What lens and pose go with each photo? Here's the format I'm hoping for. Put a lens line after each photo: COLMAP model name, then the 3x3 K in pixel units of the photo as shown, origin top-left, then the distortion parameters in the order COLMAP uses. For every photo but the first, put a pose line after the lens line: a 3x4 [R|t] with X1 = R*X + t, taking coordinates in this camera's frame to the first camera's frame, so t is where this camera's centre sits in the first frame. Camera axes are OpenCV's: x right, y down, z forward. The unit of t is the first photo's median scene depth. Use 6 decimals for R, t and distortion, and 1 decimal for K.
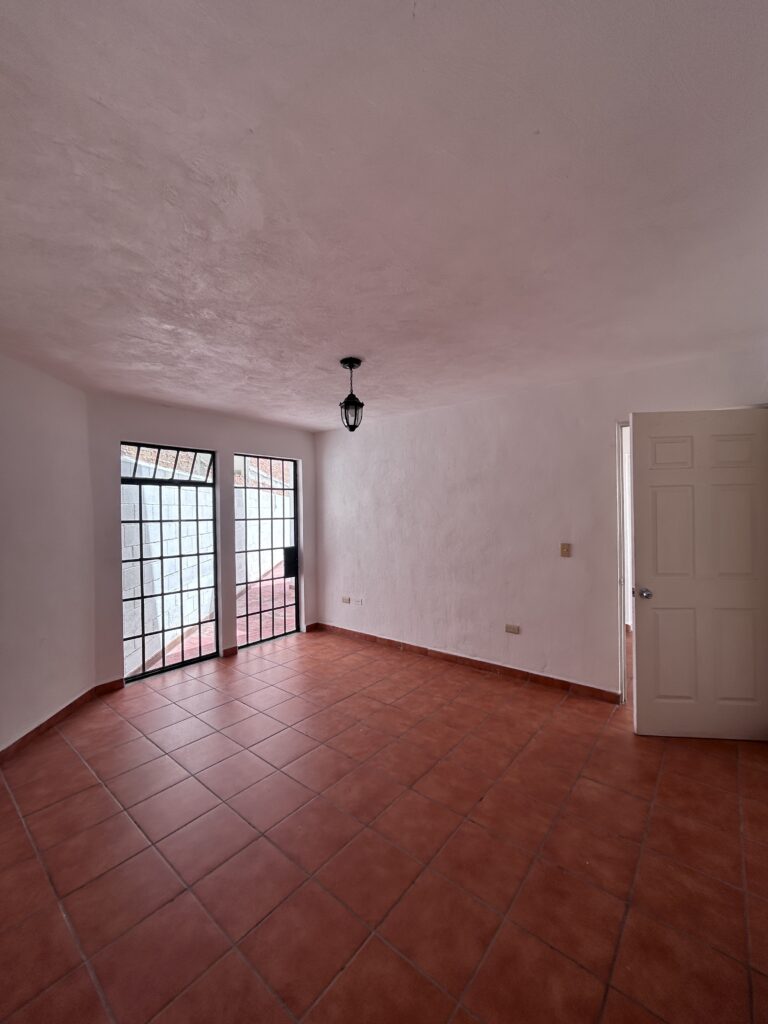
lens RADIAL K [[413.2, 0, 384.0], [0, 413.2, 512.0], [0, 0, 1]] dist [-0.001689, -0.000705]
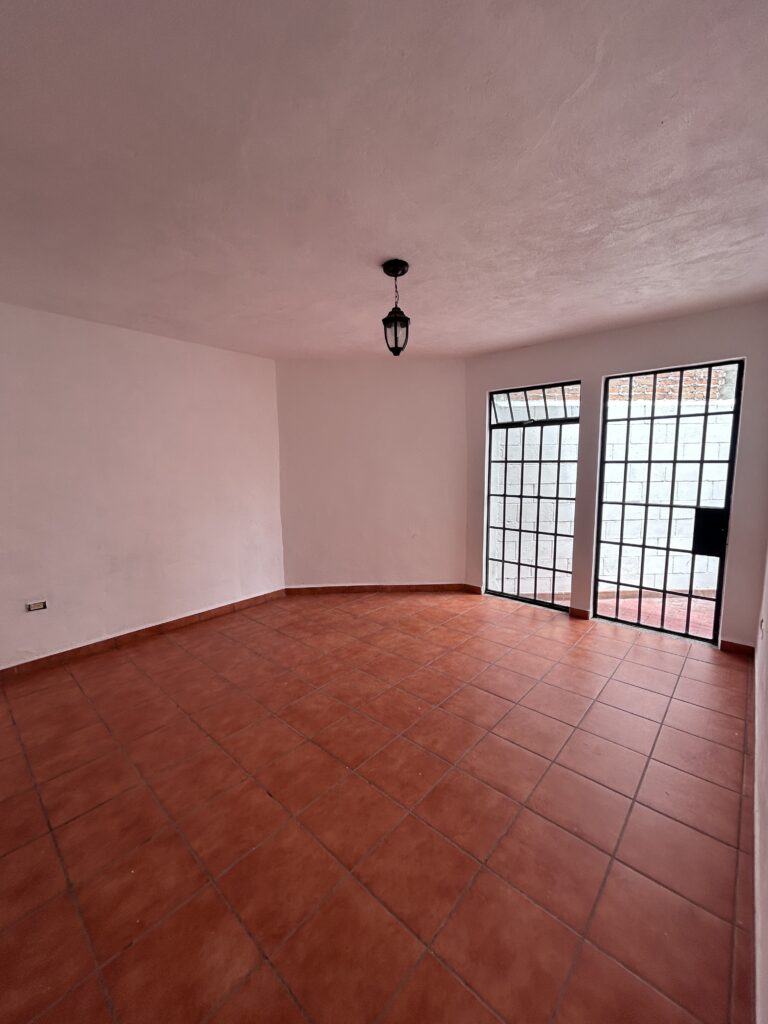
lens RADIAL K [[413.2, 0, 384.0], [0, 413.2, 512.0], [0, 0, 1]] dist [-0.001689, -0.000705]
pose [[-0.049677, 0.141294, -0.988721, 0.673351], [0.011319, 0.989959, 0.140902, -0.003857], [0.998701, -0.004192, -0.050778, 0.873430]]
